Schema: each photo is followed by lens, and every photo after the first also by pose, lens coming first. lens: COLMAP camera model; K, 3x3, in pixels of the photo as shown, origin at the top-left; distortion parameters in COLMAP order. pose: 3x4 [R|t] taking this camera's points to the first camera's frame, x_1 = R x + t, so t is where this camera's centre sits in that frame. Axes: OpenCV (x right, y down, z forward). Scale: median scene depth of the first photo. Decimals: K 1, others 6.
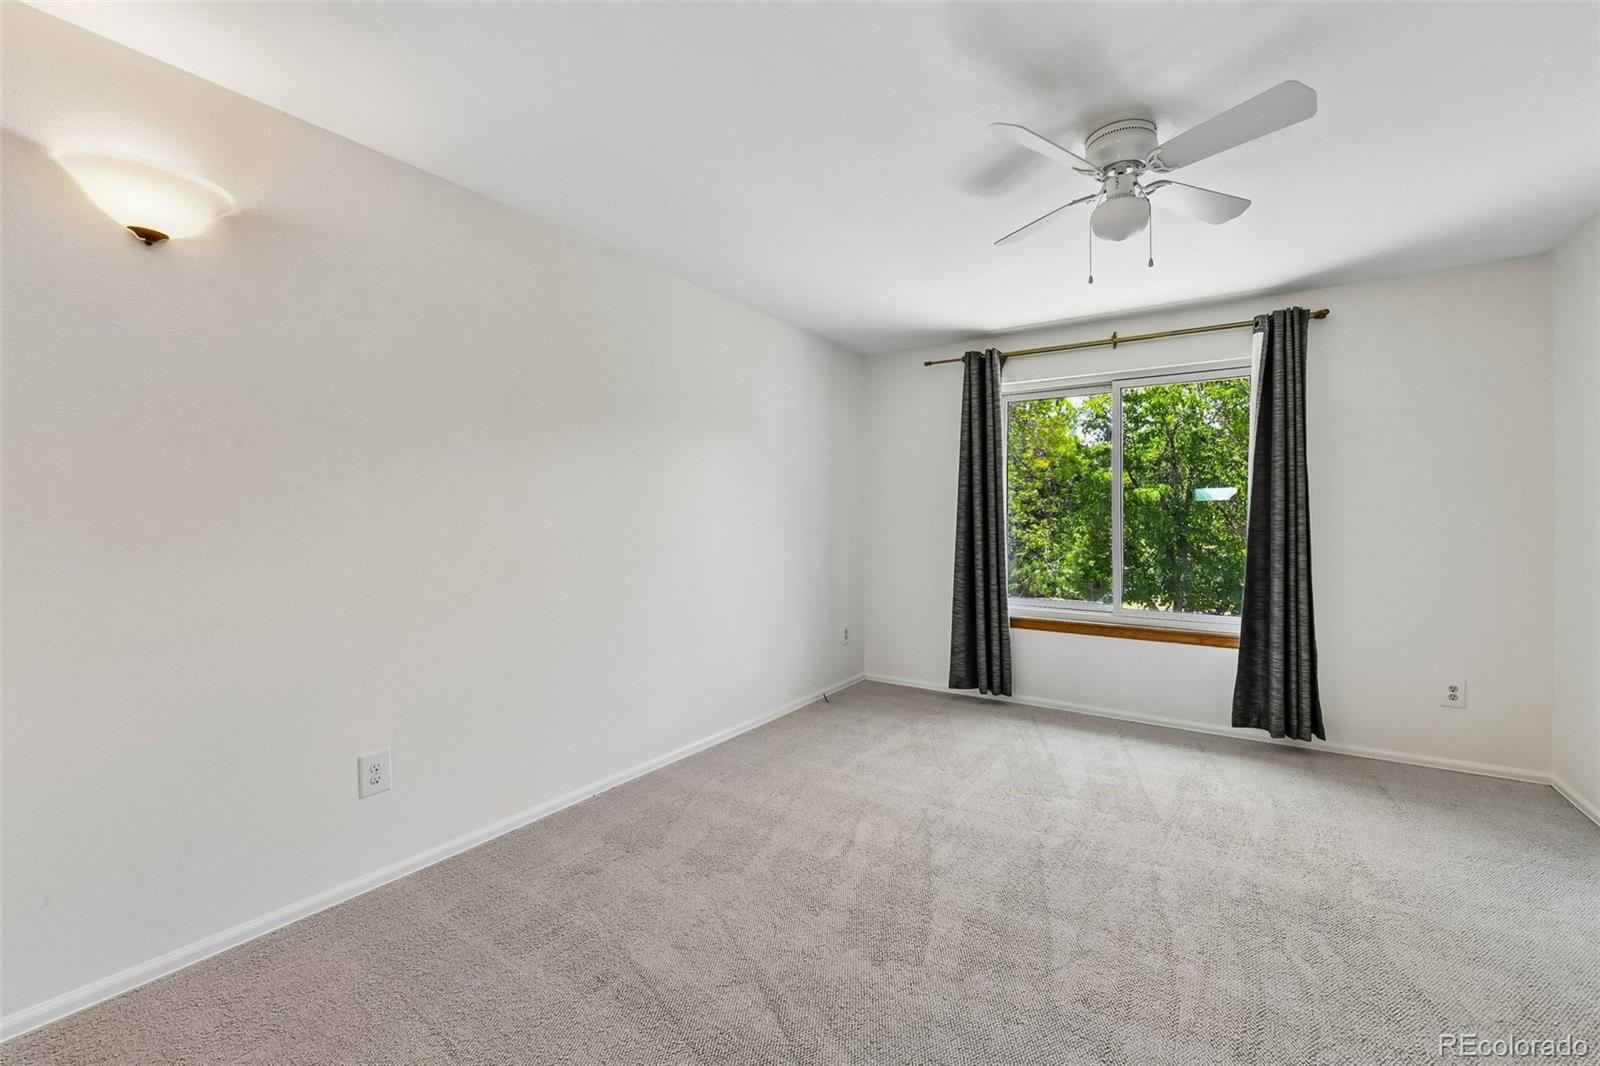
lens RADIAL K [[645.1, 0, 819.1], [0, 645.1, 508.9], [0, 0, 1]] dist [-0.016382, -0.002466]
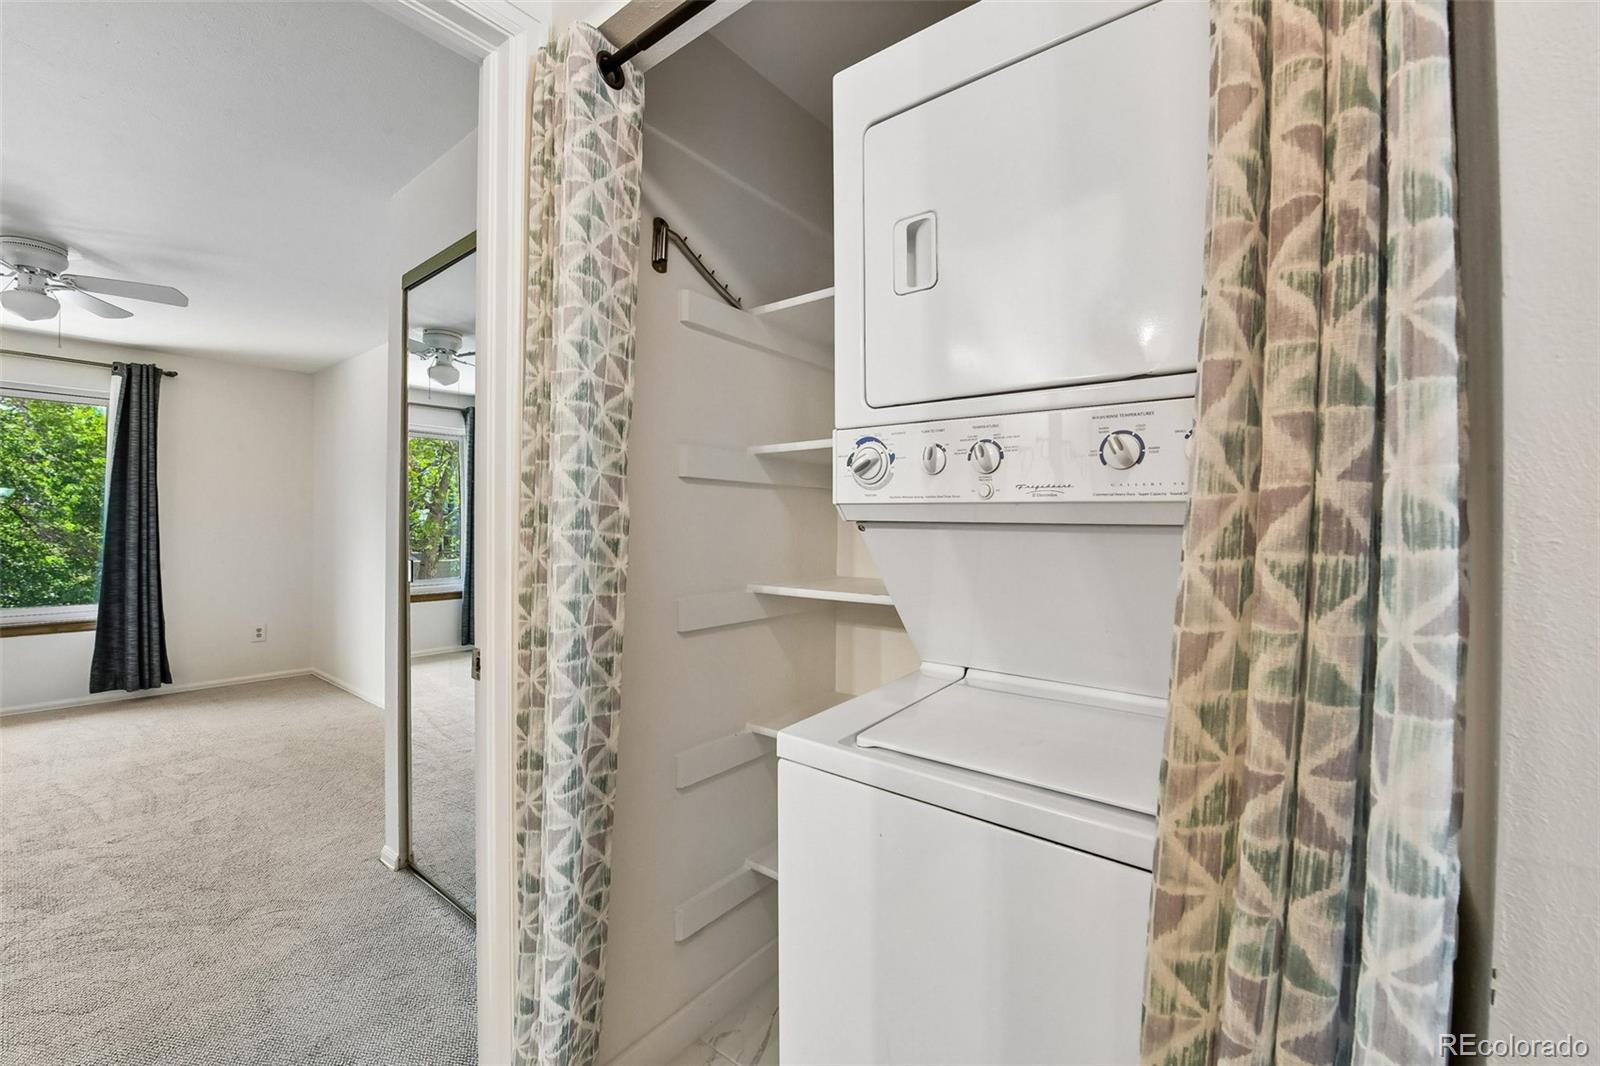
lens RADIAL K [[645.1, 0, 799.7], [0, 645.1, 523.3], [0, 0, 1]] dist [-0.016382, -0.002466]
pose [[0.095479, -0.005788, 0.995415, -0.433909], [-0.016530, 0.999836, 0.007399, -0.017090], [-0.995294, -0.017161, 0.095368, -0.476694]]
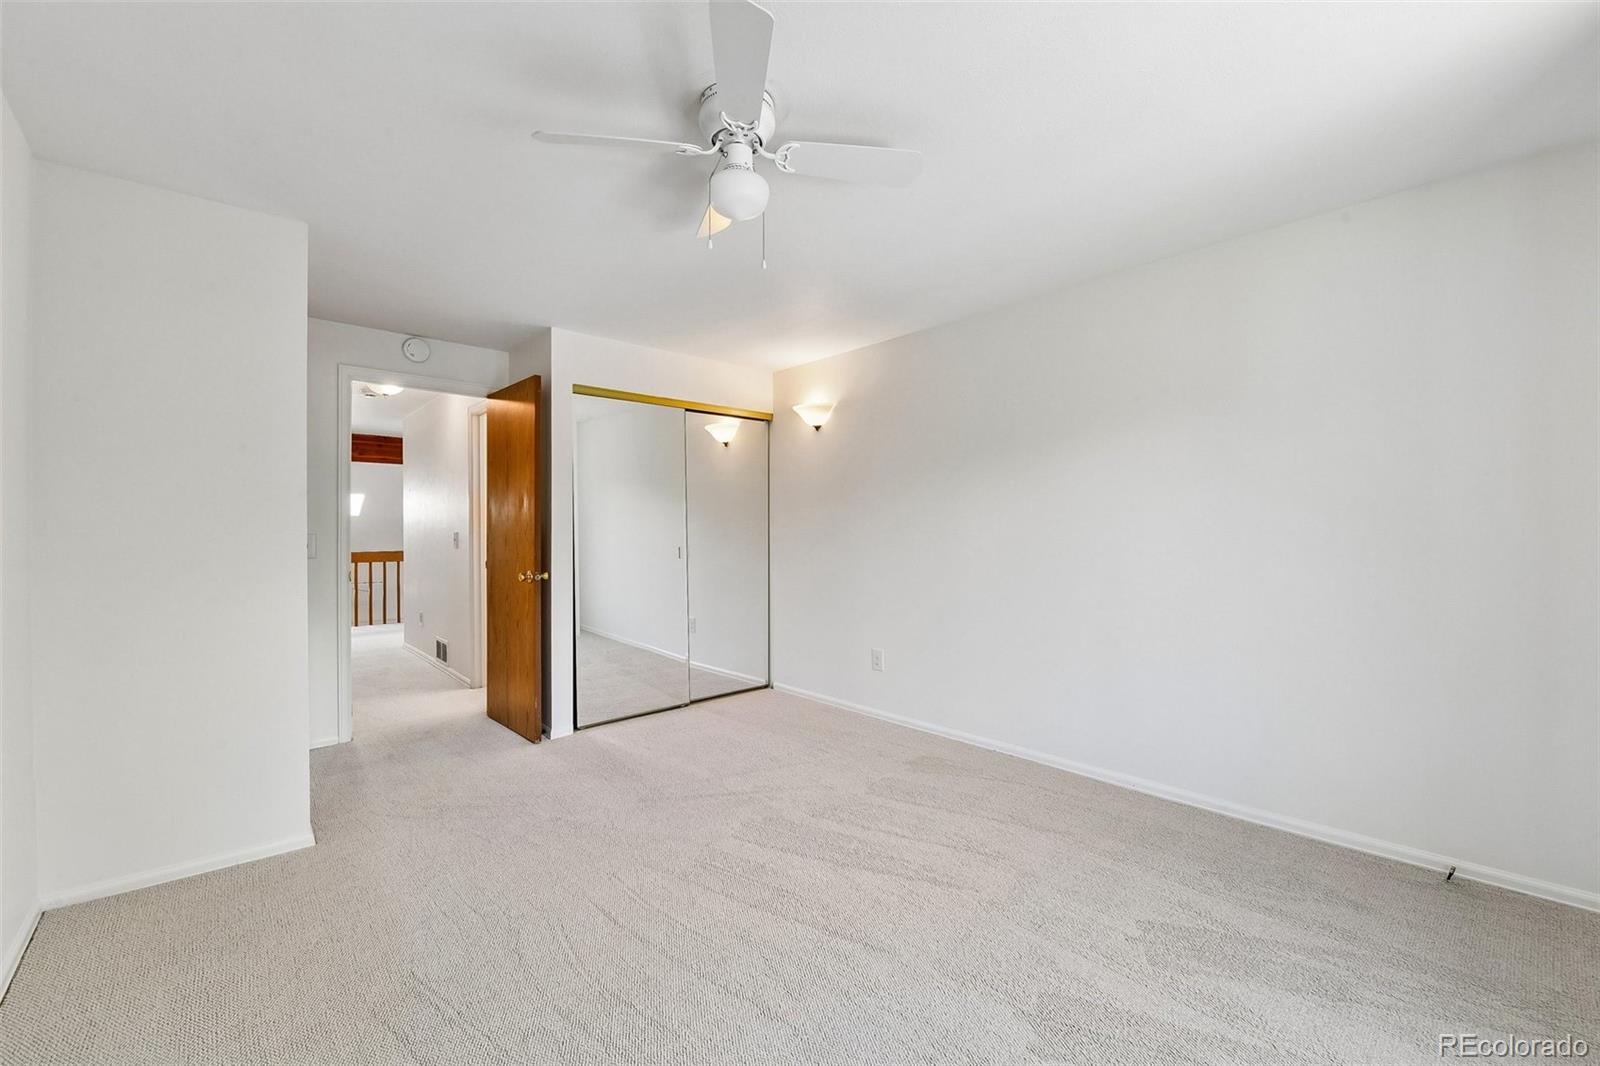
lens RADIAL K [[645.1, 0, 809.5], [0, 645.1, 530.2], [0, 0, 1]] dist [-0.016382, -0.002466]
pose [[-0.251181, -0.006097, -0.967921, 0.828764], [0.015571, 0.999825, -0.010339, 0.018957], [0.967815, -0.017668, -0.251042, 0.838809]]
